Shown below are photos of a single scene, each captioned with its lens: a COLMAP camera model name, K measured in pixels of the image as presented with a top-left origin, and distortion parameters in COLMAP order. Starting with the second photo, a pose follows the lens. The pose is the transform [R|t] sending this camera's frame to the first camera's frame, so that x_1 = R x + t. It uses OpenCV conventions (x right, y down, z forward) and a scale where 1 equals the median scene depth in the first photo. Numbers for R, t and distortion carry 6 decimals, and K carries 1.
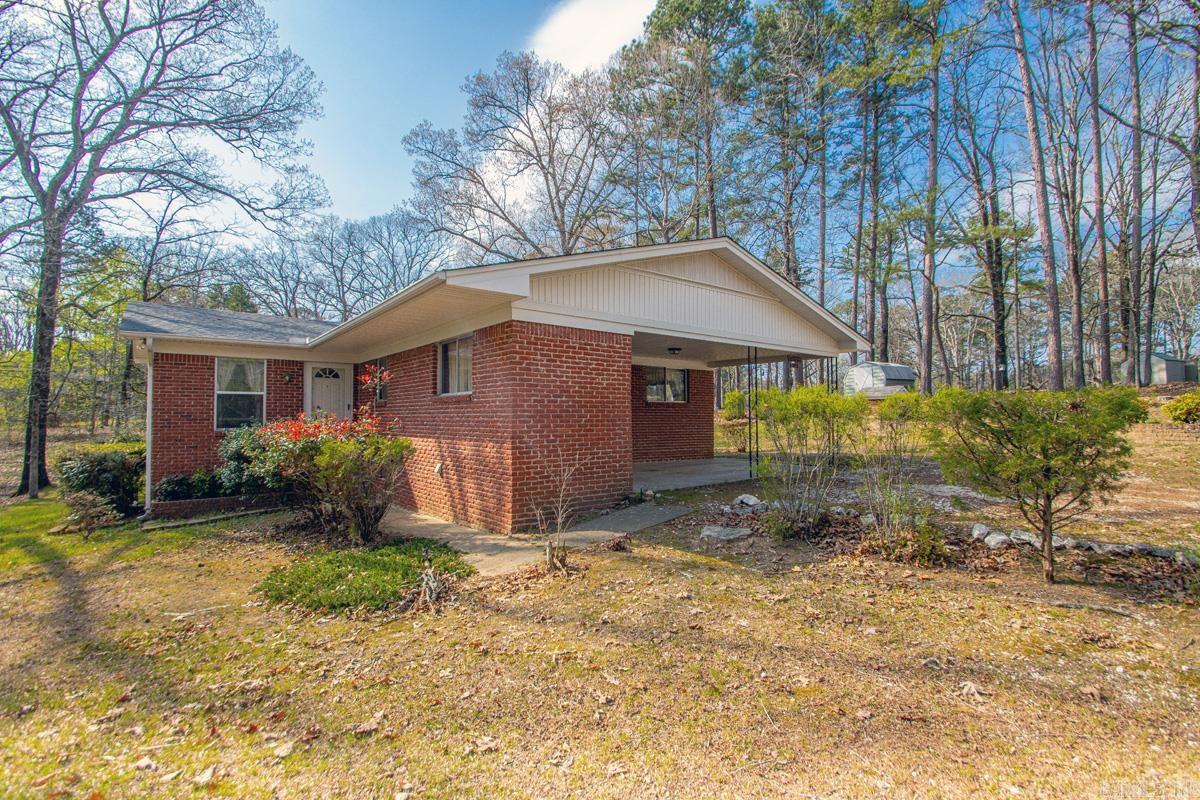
lens RADIAL K [[564.8, 0, 597.2], [0, 564.8, 394.1], [0, 0, 1]] dist [0.027476, -0.018930]
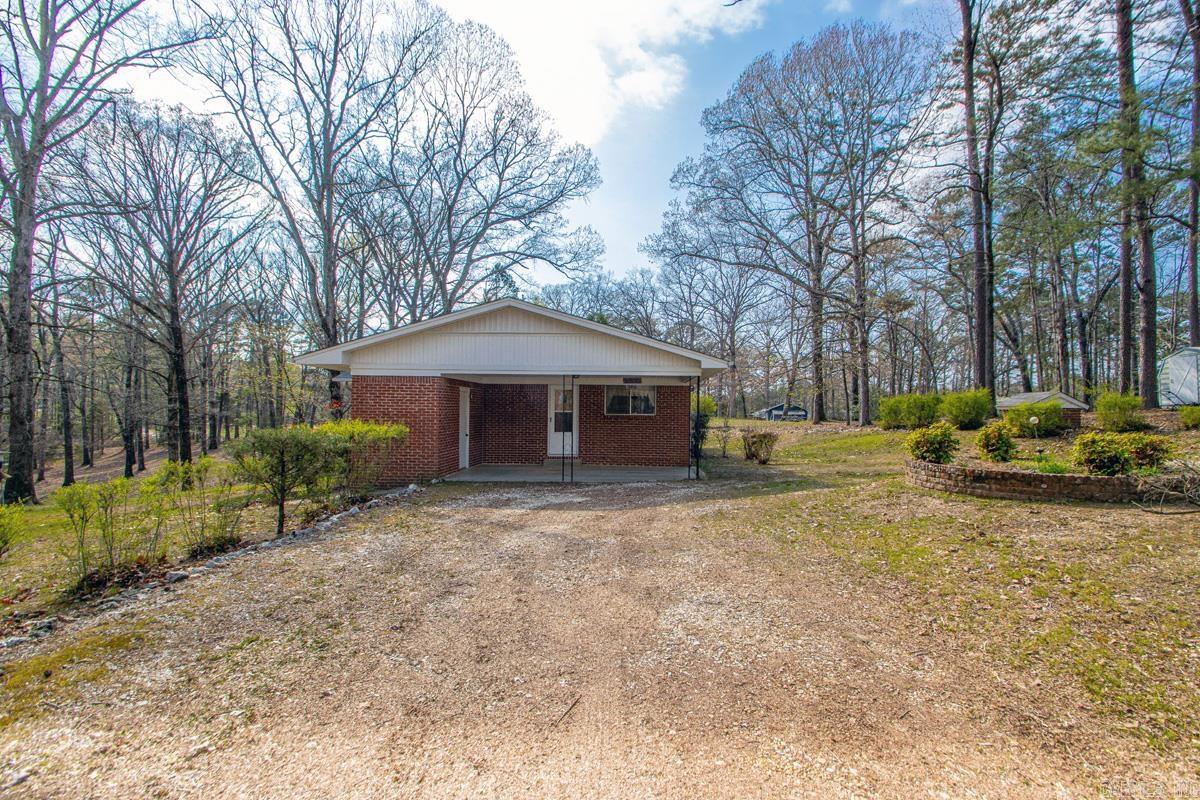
lens RADIAL K [[557.7, 0, 600.0], [0, 557.7, 400.0], [0, 0, 1]] dist [0.033967, -0.022640]
pose [[0.757885, -0.003897, -0.652377, 0.529405], [0.015679, 0.999802, 0.012243, -0.019552], [0.652200, -0.019507, 0.757796, 0.044424]]
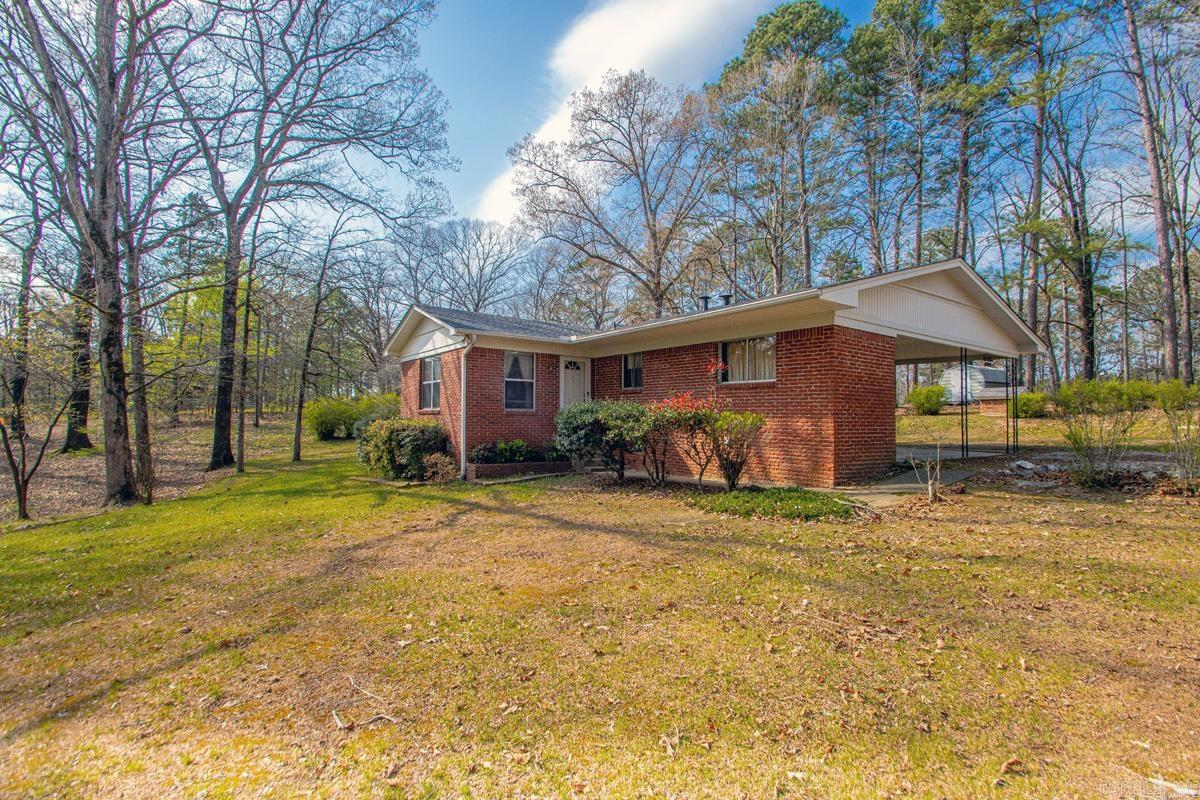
lens RADIAL K [[557.7, 0, 600.0], [0, 557.7, 400.0], [0, 0, 1]] dist [0.033967, -0.022640]
pose [[0.998669, 0.018801, -0.048024, -0.200274], [-0.018276, 0.999769, 0.011346, 0.012459], [0.048226, -0.010453, 0.998782, -0.104843]]
